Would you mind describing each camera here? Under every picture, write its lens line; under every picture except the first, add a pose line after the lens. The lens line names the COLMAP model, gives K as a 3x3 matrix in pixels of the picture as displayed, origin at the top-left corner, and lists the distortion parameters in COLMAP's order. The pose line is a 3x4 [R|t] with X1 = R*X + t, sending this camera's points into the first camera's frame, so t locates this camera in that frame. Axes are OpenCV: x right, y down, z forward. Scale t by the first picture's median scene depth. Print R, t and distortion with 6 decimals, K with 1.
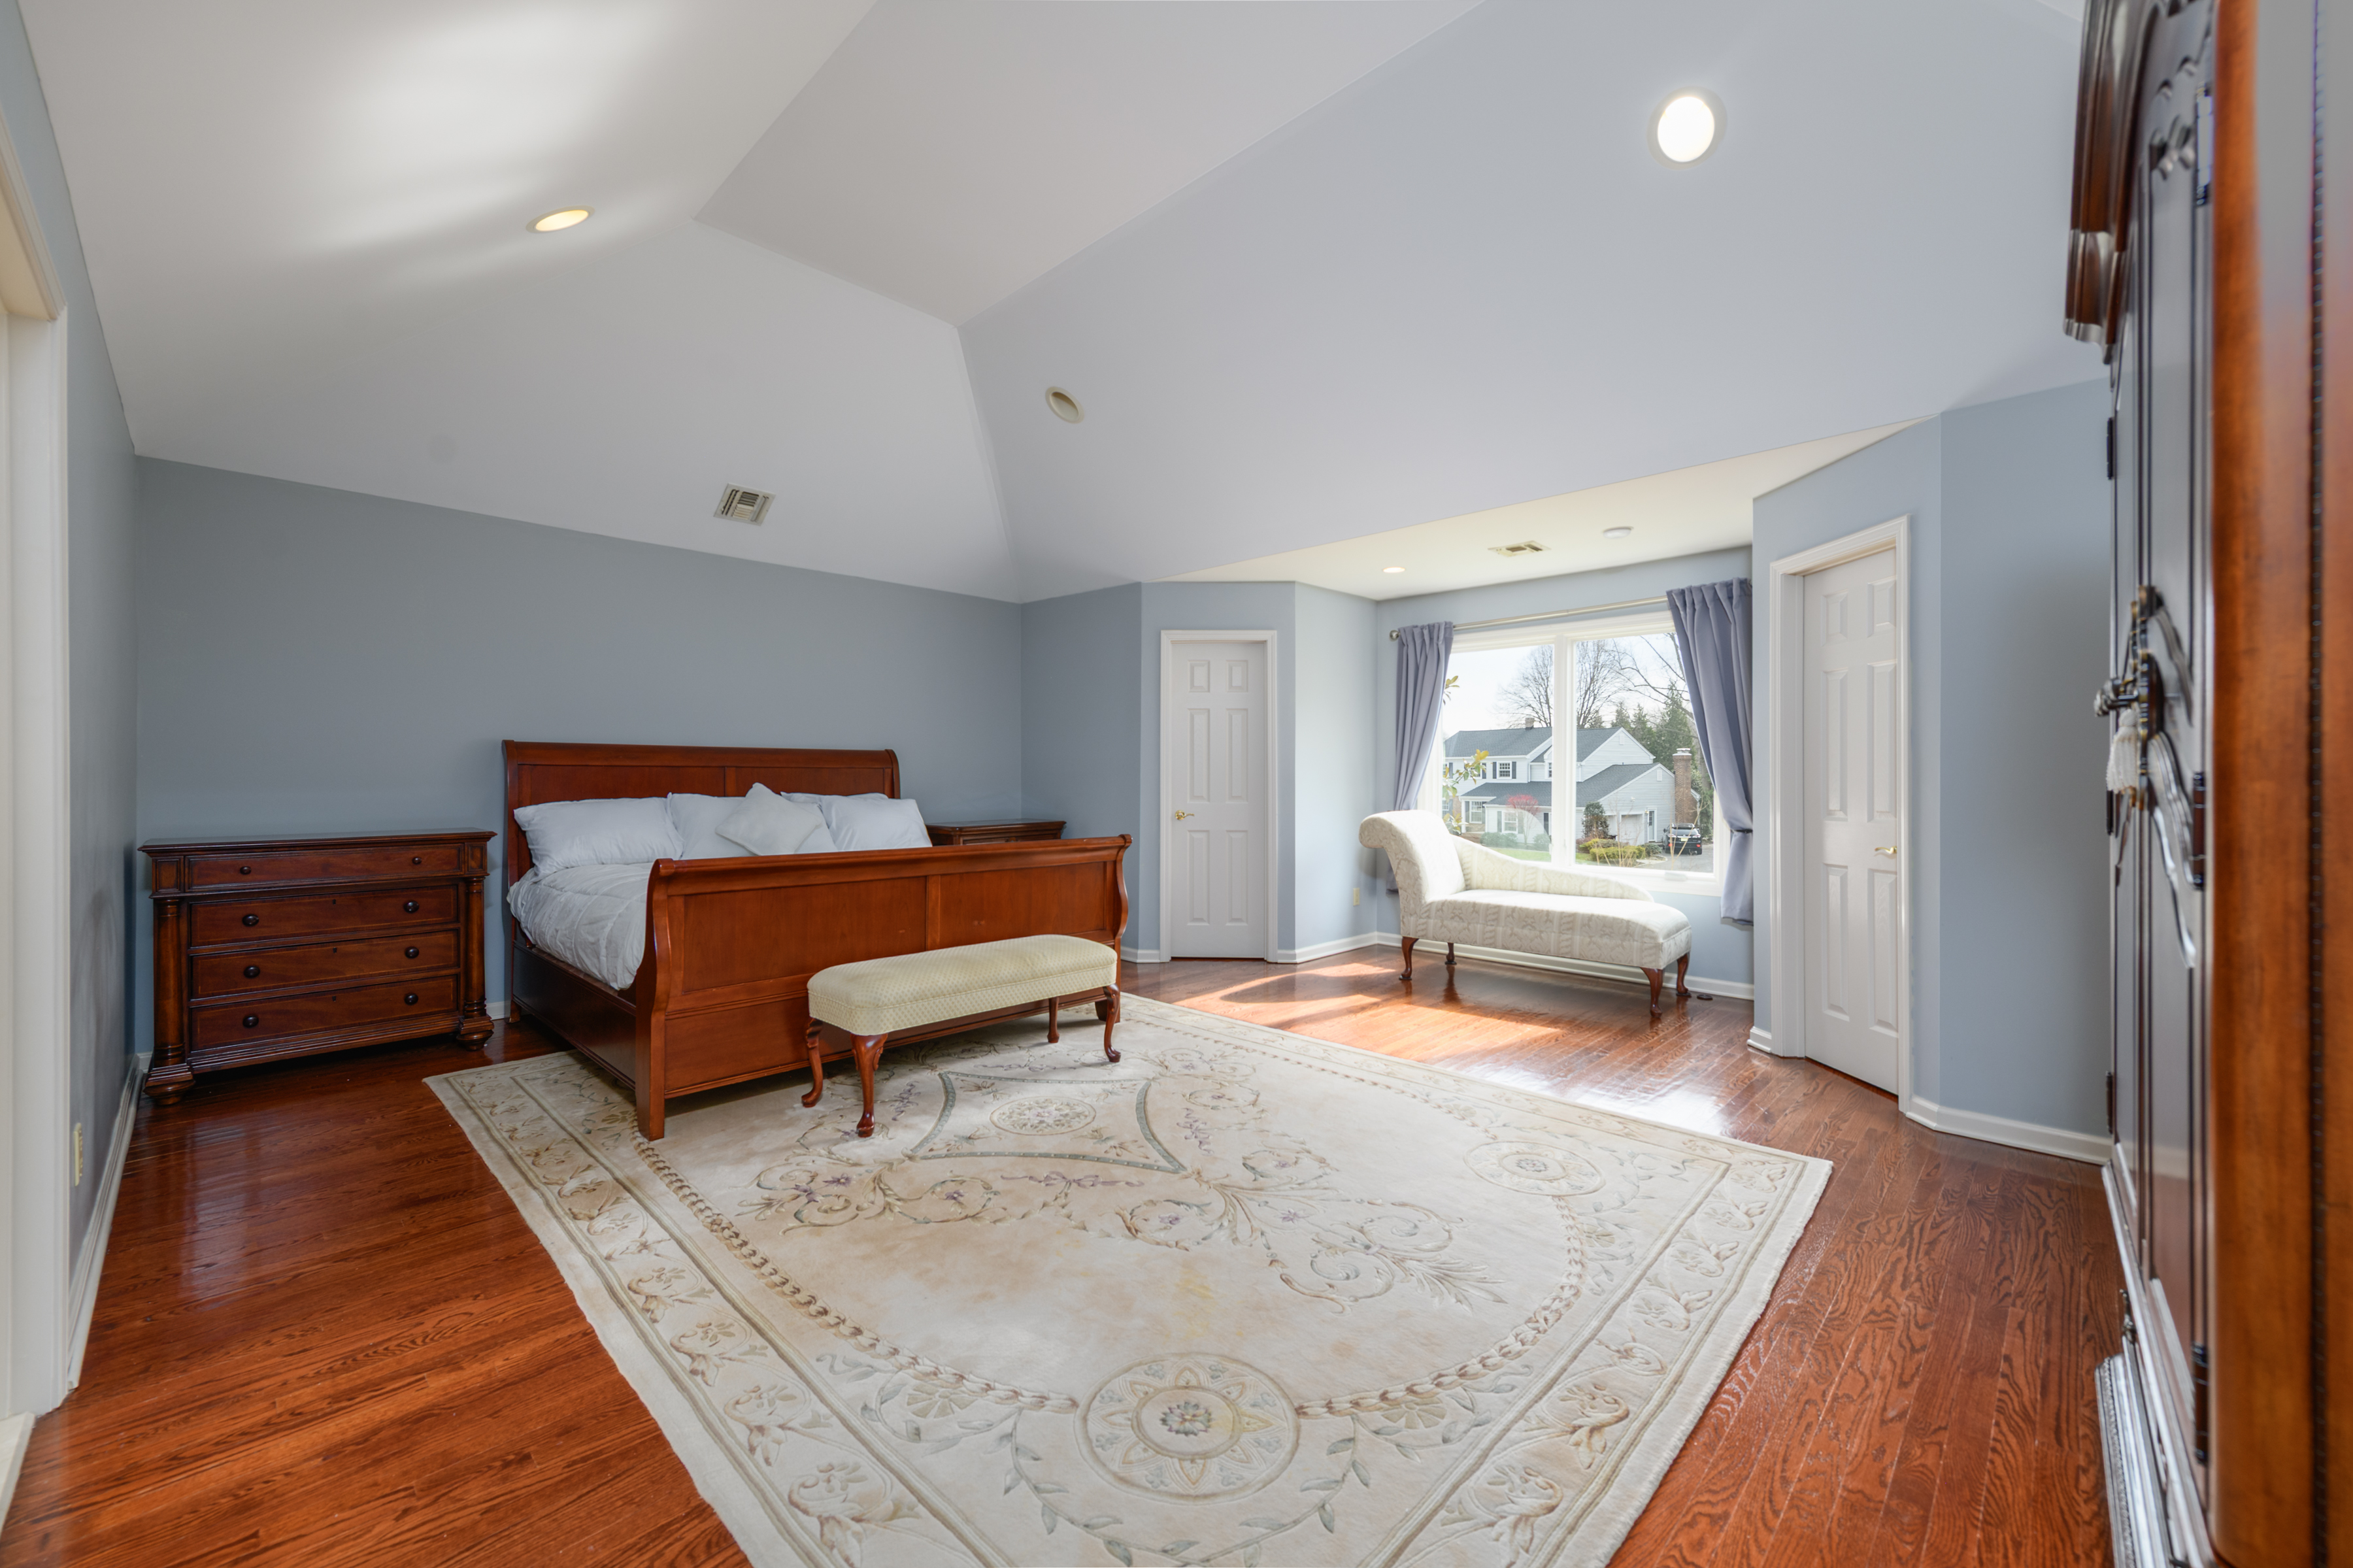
lens RADIAL K [[935.1, 0, 1188.6], [0, 935.1, 781.5], [0, 0, 1]] dist [0.012324, -0.000796]
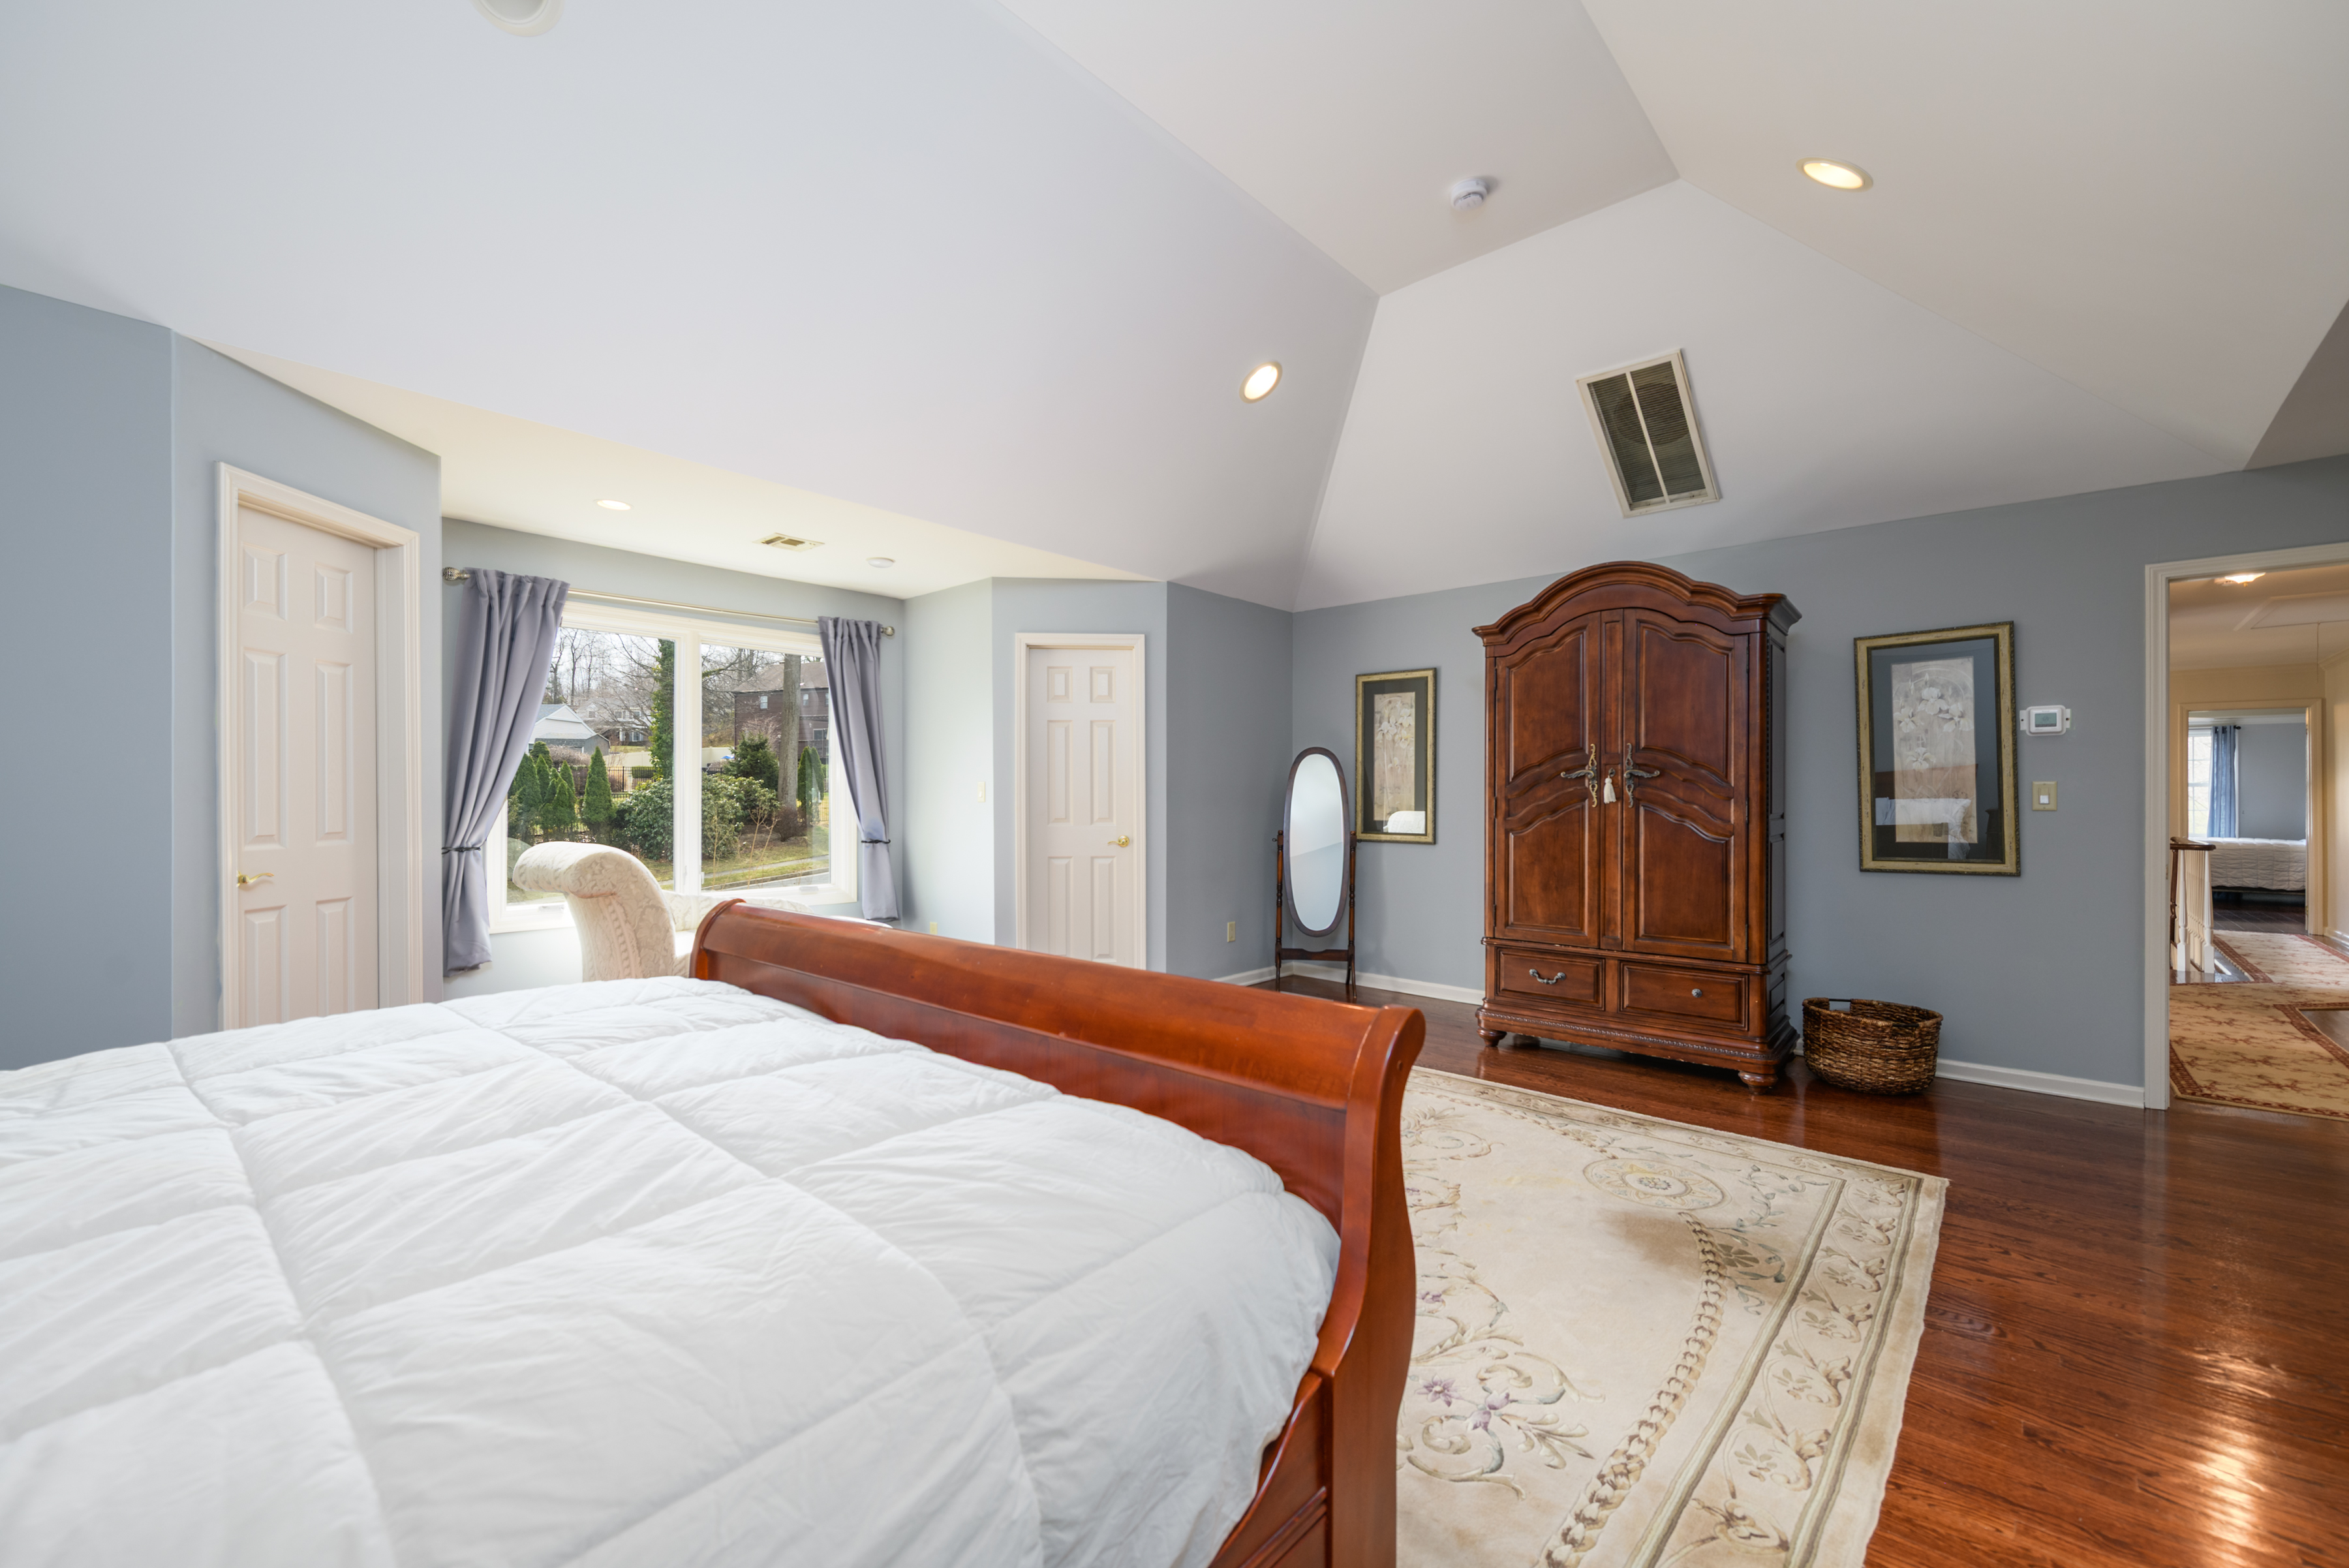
lens RADIAL K [[933.6, 0, 1188.2], [0, 933.6, 792.8], [0, 0, 1]] dist [0.012324, -0.000796]
pose [[-0.035062, -0.003457, 0.999379, -1.430462], [-0.004066, 0.999986, 0.003316, -0.027973], [-0.999377, -0.003947, -0.035076, 1.635693]]
